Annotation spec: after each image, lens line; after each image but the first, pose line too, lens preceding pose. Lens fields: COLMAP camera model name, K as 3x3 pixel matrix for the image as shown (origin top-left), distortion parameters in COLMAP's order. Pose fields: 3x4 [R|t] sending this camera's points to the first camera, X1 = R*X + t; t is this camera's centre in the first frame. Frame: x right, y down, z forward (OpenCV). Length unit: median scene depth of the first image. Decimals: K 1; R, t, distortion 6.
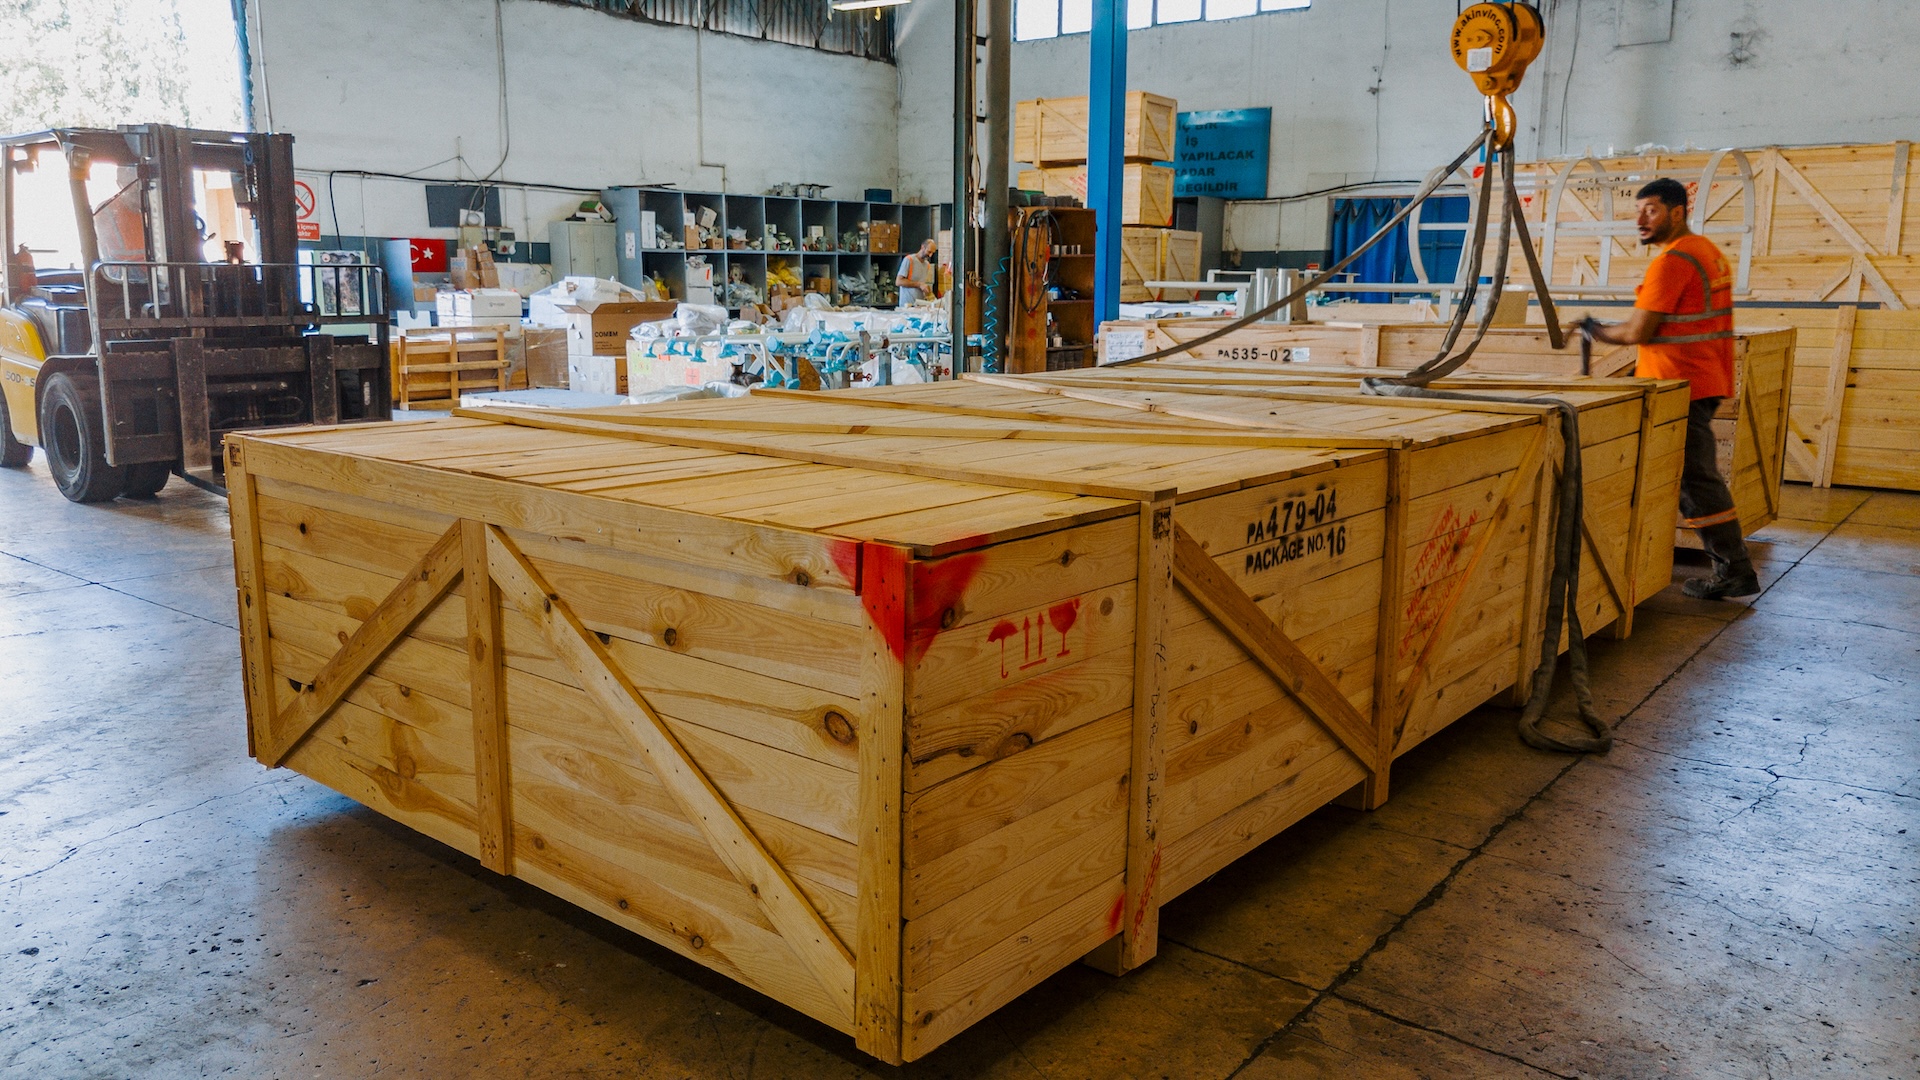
lens RADIAL K [[1413.3, 0, 951.2], [0, 1413.3, 534.4], [0, 0, 1]] dist [0.063713, -0.048467]
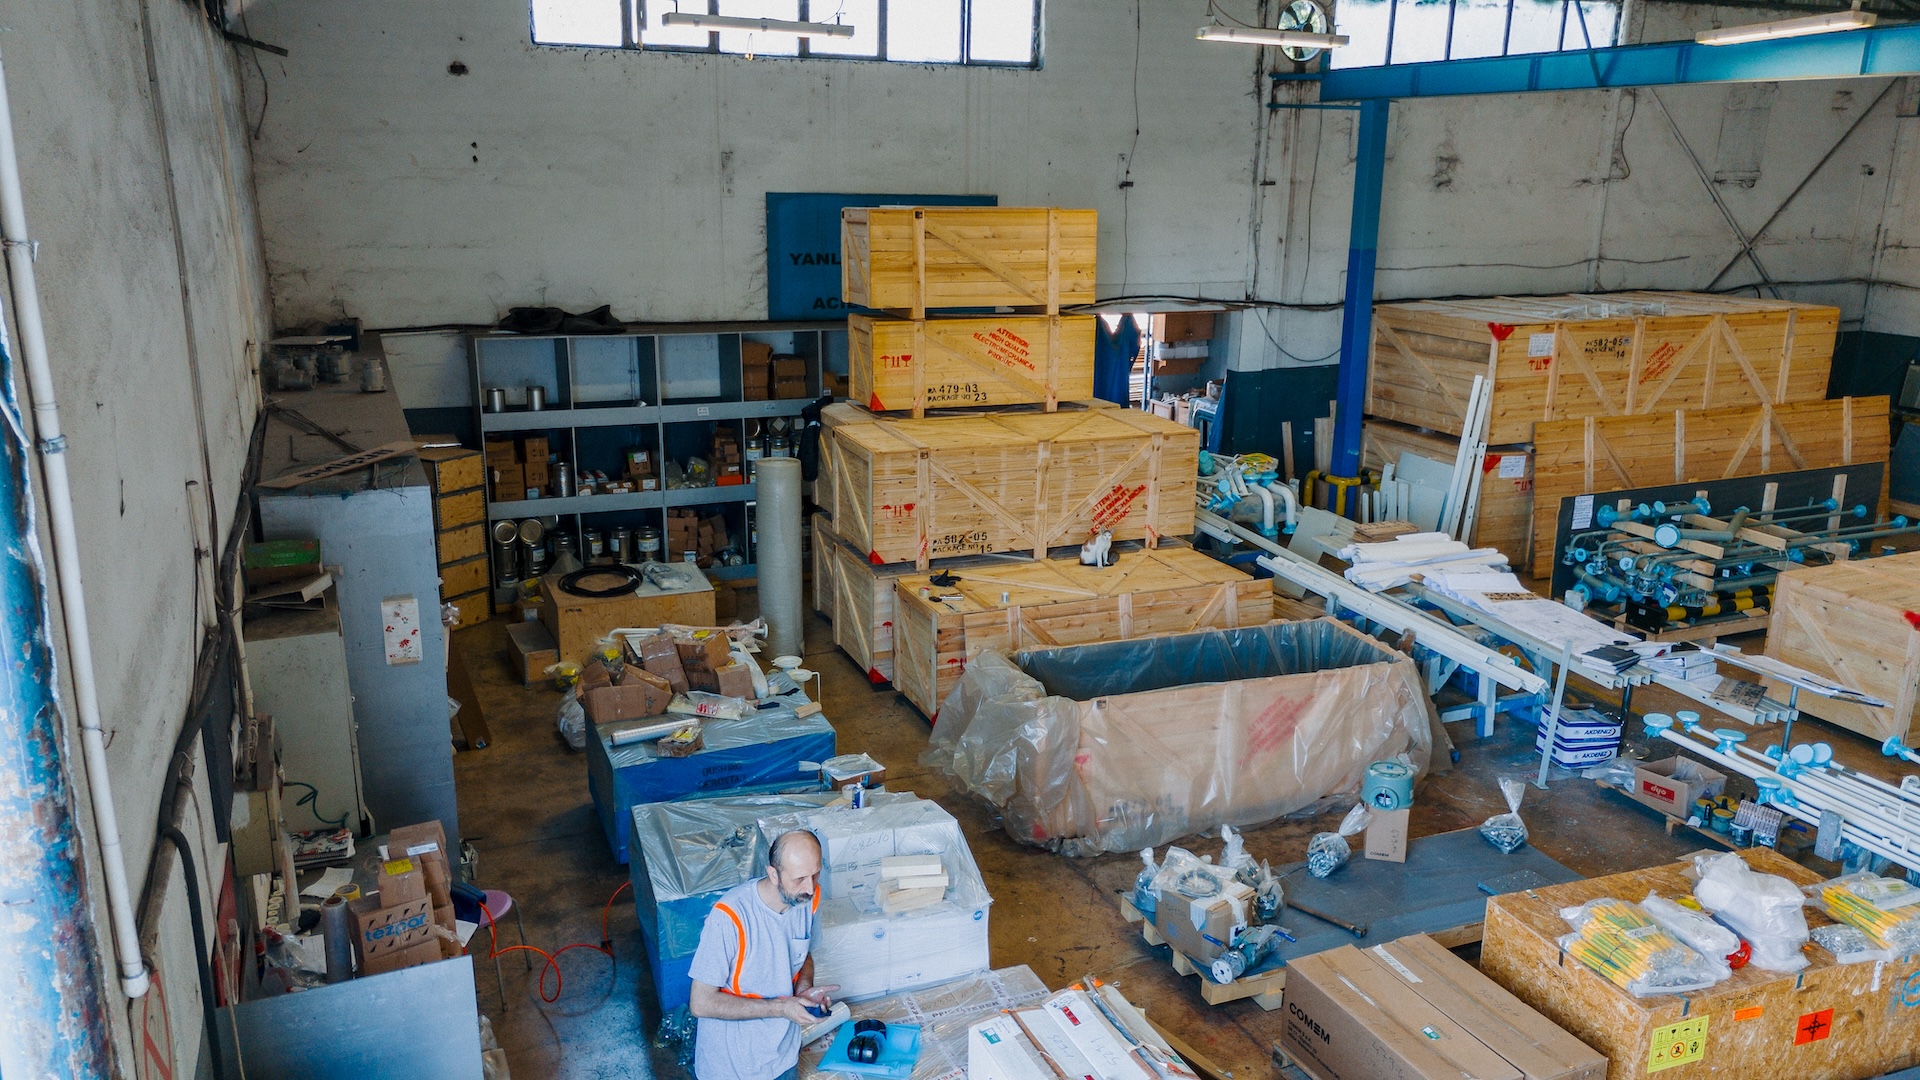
lens RADIAL K [[1413.3, 0, 953.0], [0, 1413.3, 547.3], [0, 0, 1]] dist [0.063713, -0.048467]
pose [[0.470385, -0.240390, 0.849088, -0.422307], [0.151966, 0.969874, 0.190399, -0.247190], [-0.869278, 0.039471, 0.492745, 0.616860]]
